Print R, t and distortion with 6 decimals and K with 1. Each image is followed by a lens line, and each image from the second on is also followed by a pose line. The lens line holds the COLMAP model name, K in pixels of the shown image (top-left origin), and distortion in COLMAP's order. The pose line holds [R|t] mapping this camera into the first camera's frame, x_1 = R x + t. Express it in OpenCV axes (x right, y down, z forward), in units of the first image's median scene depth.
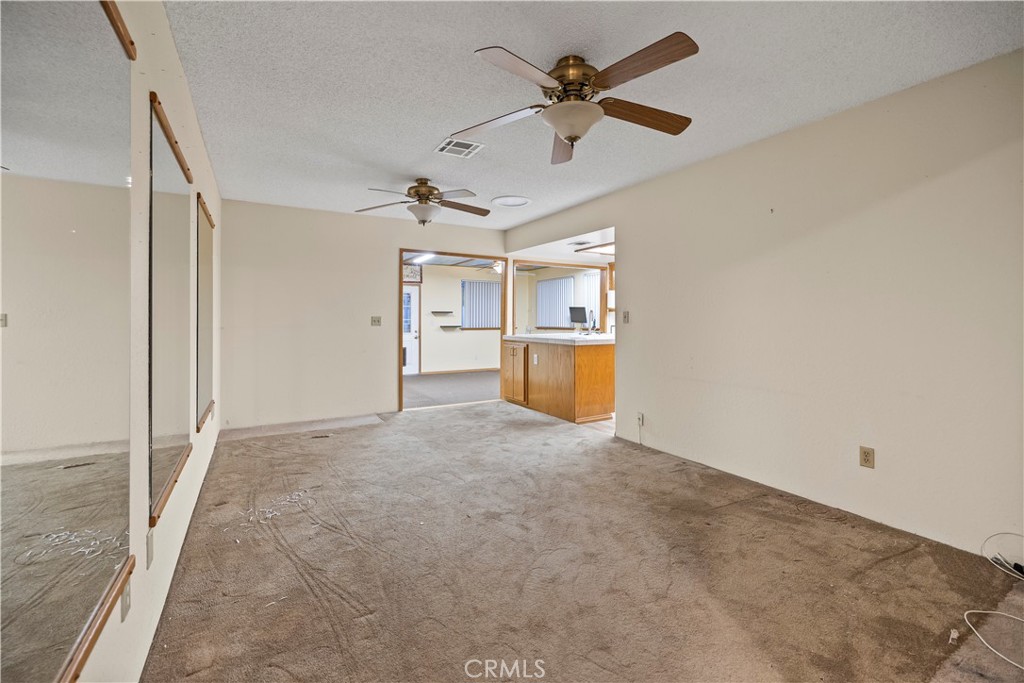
lens RADIAL K [[434.5, 0, 520.5], [0, 434.5, 322.0], [0, 0, 1]] dist [0.000005, 0.000963]
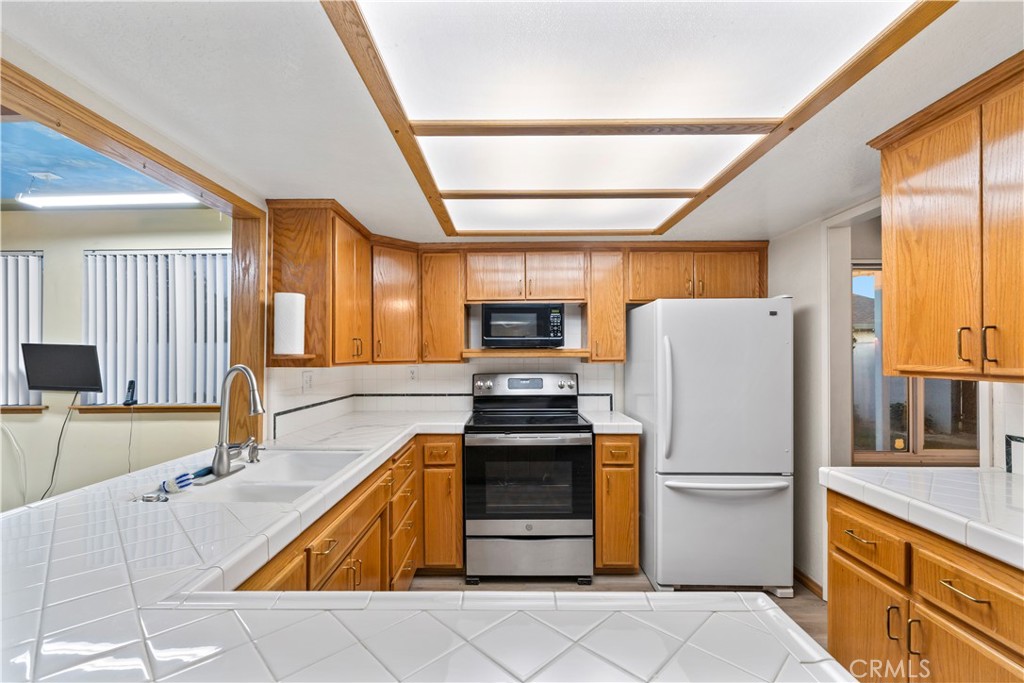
lens RADIAL K [[434.5, 0, 506.9], [0, 434.5, 349.0], [0, 0, 1]] dist [0.000005, 0.000963]
pose [[0.531027, 0.012438, 0.847263, 0.056859], [0.008527, 0.999763, -0.020021, -0.038211], [-0.847312, 0.017856, 0.530795, 0.967913]]
